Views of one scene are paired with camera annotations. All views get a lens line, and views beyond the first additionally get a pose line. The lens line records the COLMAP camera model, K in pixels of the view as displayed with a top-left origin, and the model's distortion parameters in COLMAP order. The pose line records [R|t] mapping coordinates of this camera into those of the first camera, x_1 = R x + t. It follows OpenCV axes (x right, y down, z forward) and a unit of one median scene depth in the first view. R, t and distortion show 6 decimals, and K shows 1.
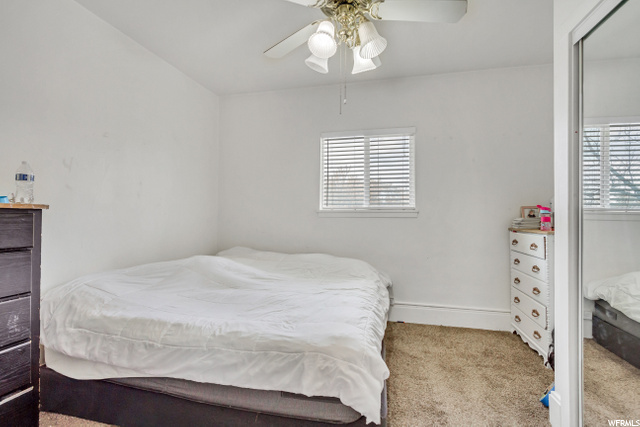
lens RADIAL K [[307.0, 0, 319.4], [0, 307.0, 219.1], [0, 0, 1]] dist [-0.003106, -0.000195]
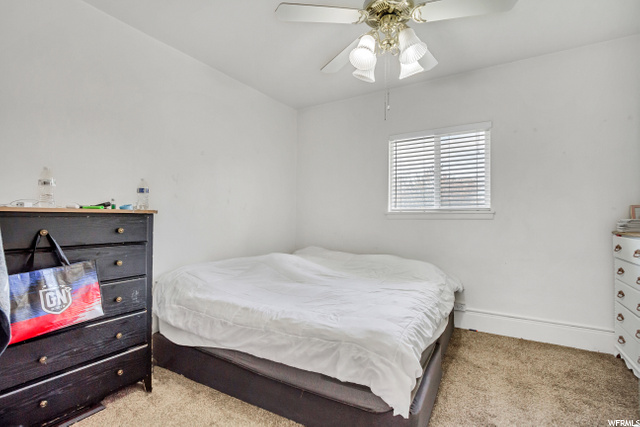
lens RADIAL K [[307.0, 0, 319.4], [0, 307.0, 219.1], [0, 0, 1]] dist [-0.003106, -0.000195]
pose [[0.954046, -0.003413, -0.299641, 0.167013], [0.001490, 0.999977, -0.006646, 0.001623], [0.299657, 0.005894, 0.954029, -0.061189]]
